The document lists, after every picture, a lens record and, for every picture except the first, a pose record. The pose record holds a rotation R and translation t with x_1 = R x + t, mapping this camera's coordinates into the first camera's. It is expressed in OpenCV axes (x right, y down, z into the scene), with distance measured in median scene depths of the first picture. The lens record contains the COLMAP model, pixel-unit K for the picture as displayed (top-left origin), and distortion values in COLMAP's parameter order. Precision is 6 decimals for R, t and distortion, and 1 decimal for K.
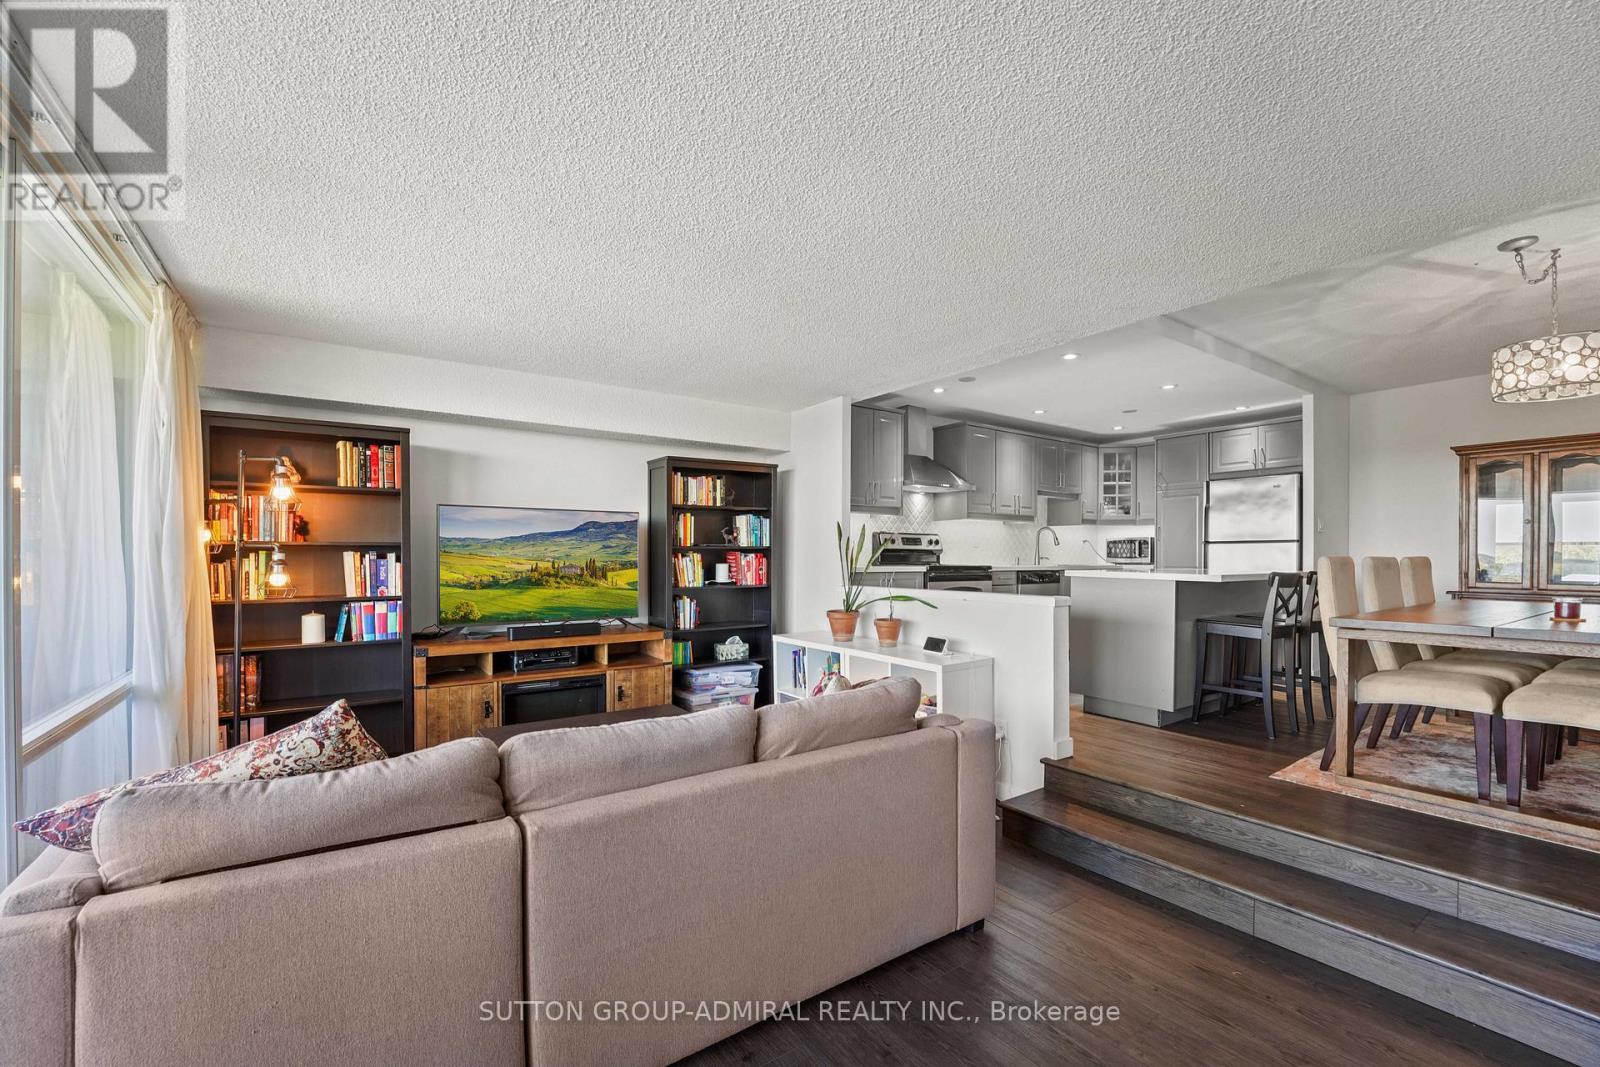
lens RADIAL K [[662.5, 0, 801.4], [0, 662.5, 563.3], [0, 0, 1]] dist [-0.028135, 0.004265]
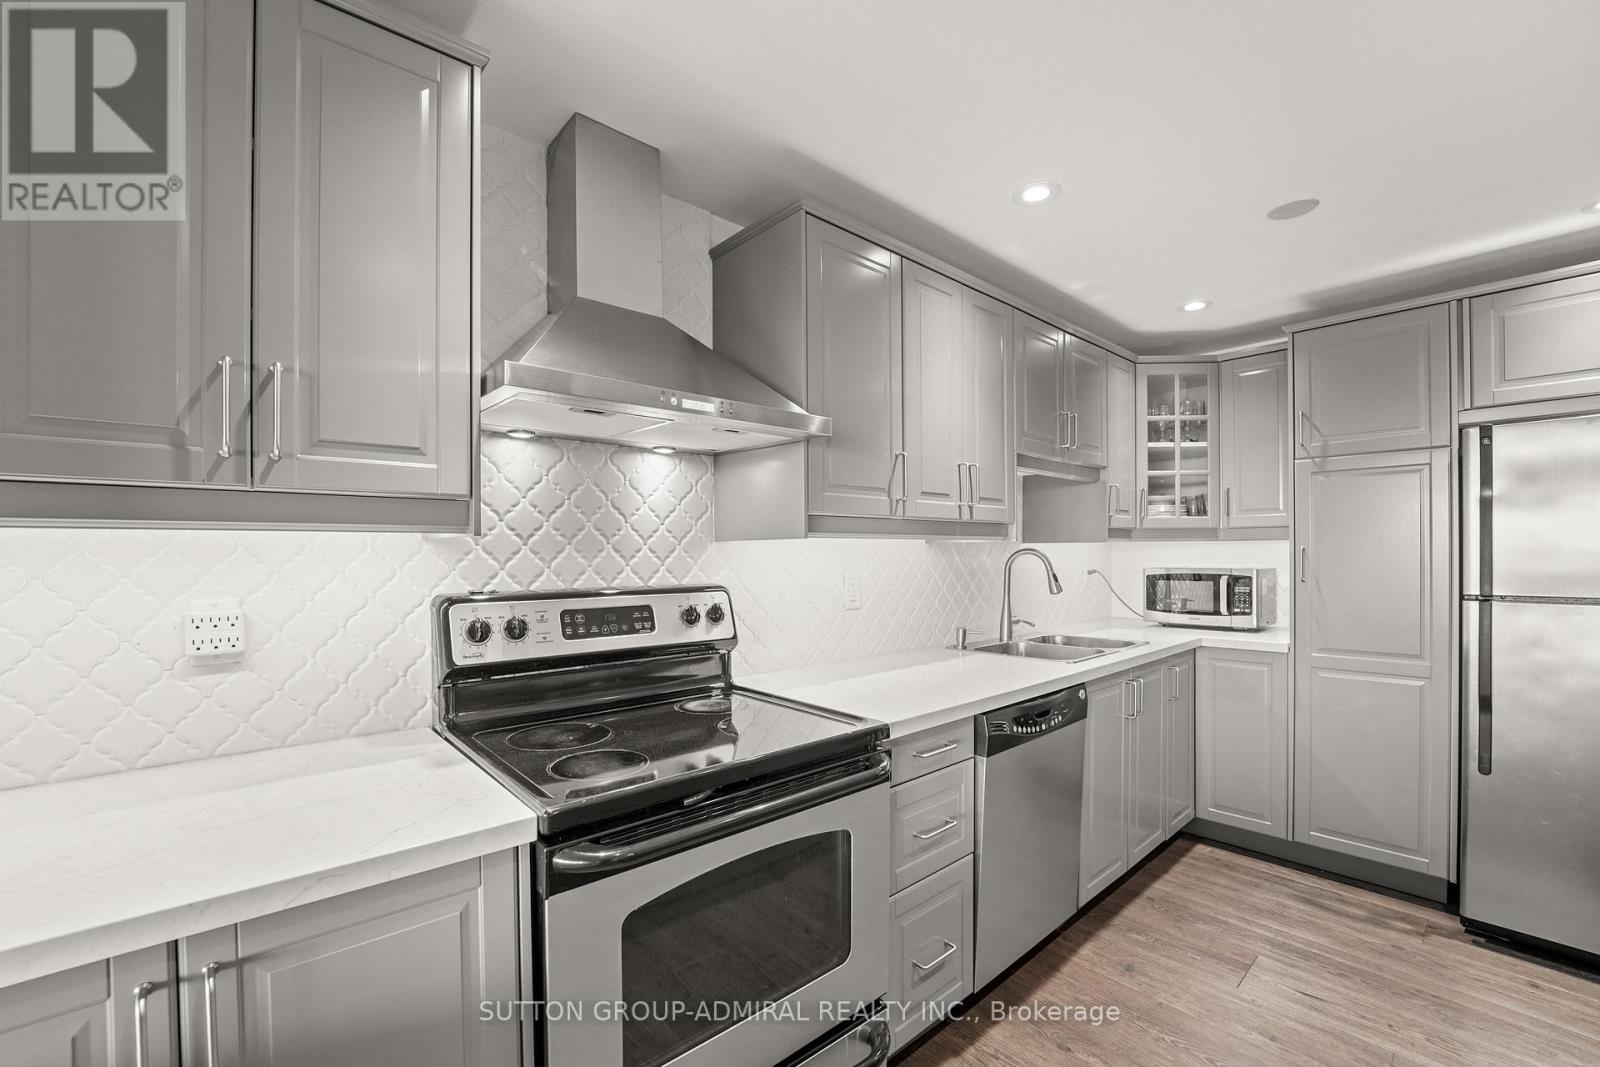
lens RADIAL K [[662.5, 0, 779.3], [0, 662.5, 552.6], [0, 0, 1]] dist [-0.028135, 0.004265]
pose [[0.995518, -0.006080, 0.094381, 0.289935], [0.006410, 0.999974, -0.003200, -0.082999], [-0.094359, 0.003791, 0.995531, 0.980813]]
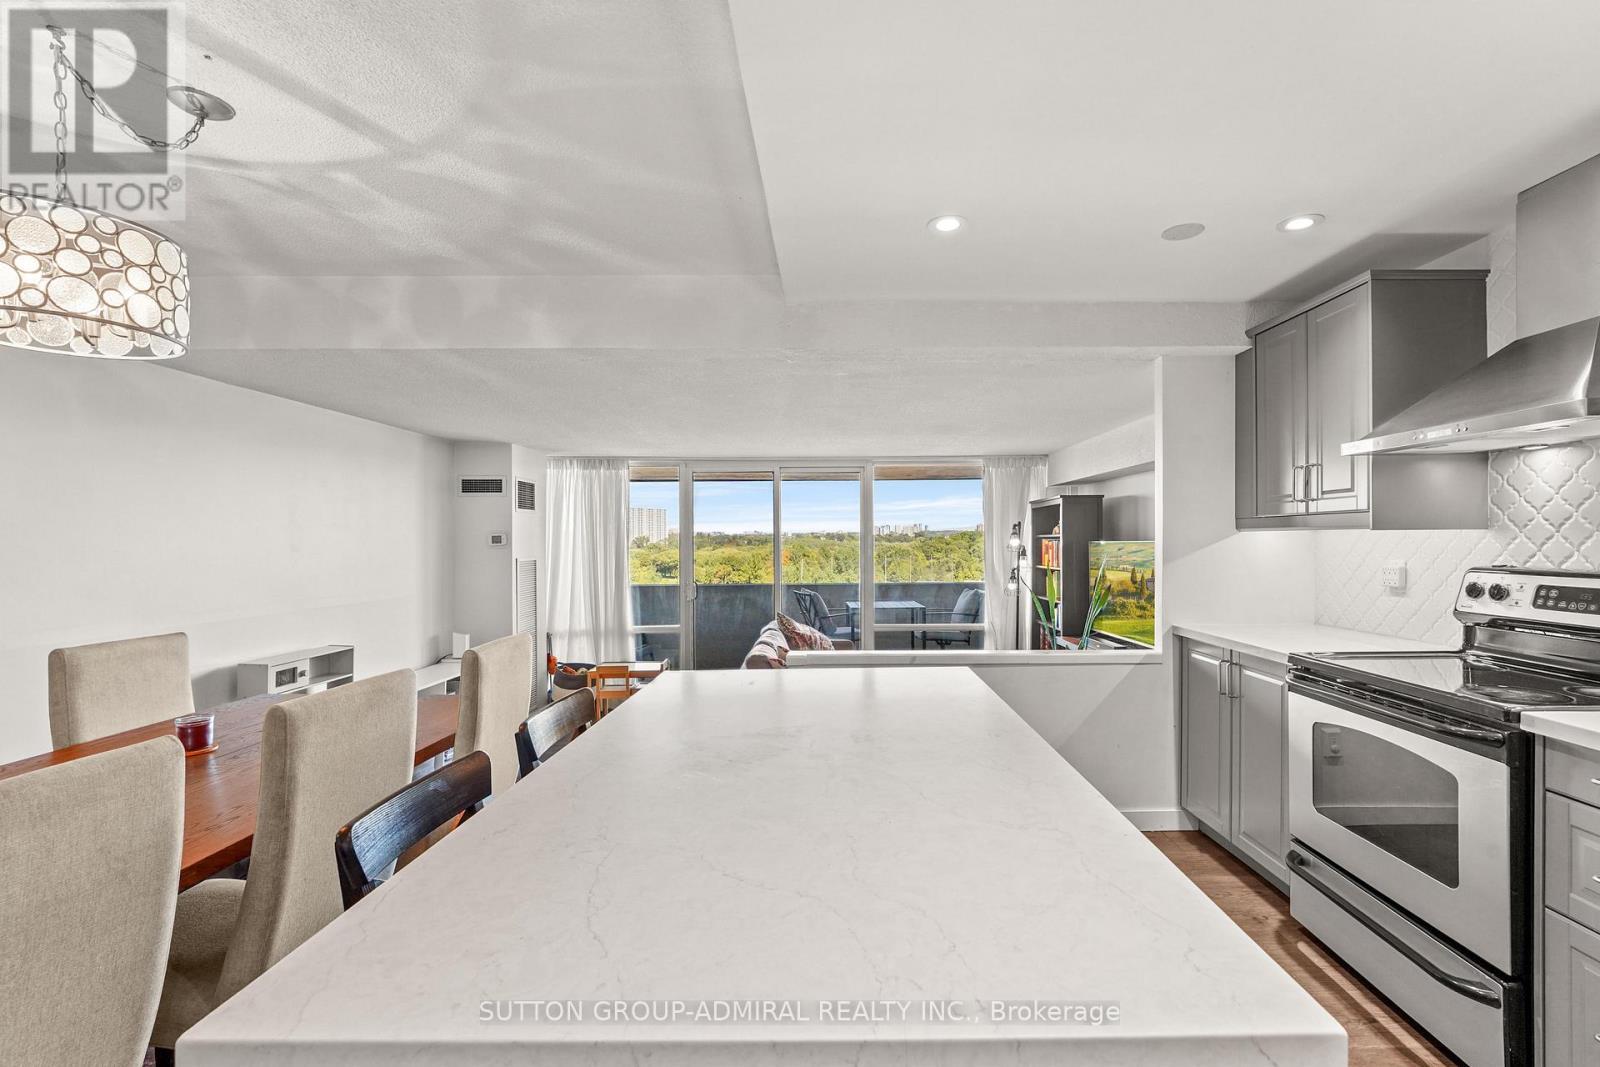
lens RADIAL K [[707.0, 0, 826.1], [0, 707.0, 545.0], [0, 0, 1]] dist [-0.011030, 0.003878]
pose [[-0.576992, 0.002882, -0.816744, 0.881966], [-0.009455, 0.999903, 0.010208, -0.080640], [0.816695, 0.013612, -0.576909, 1.233485]]
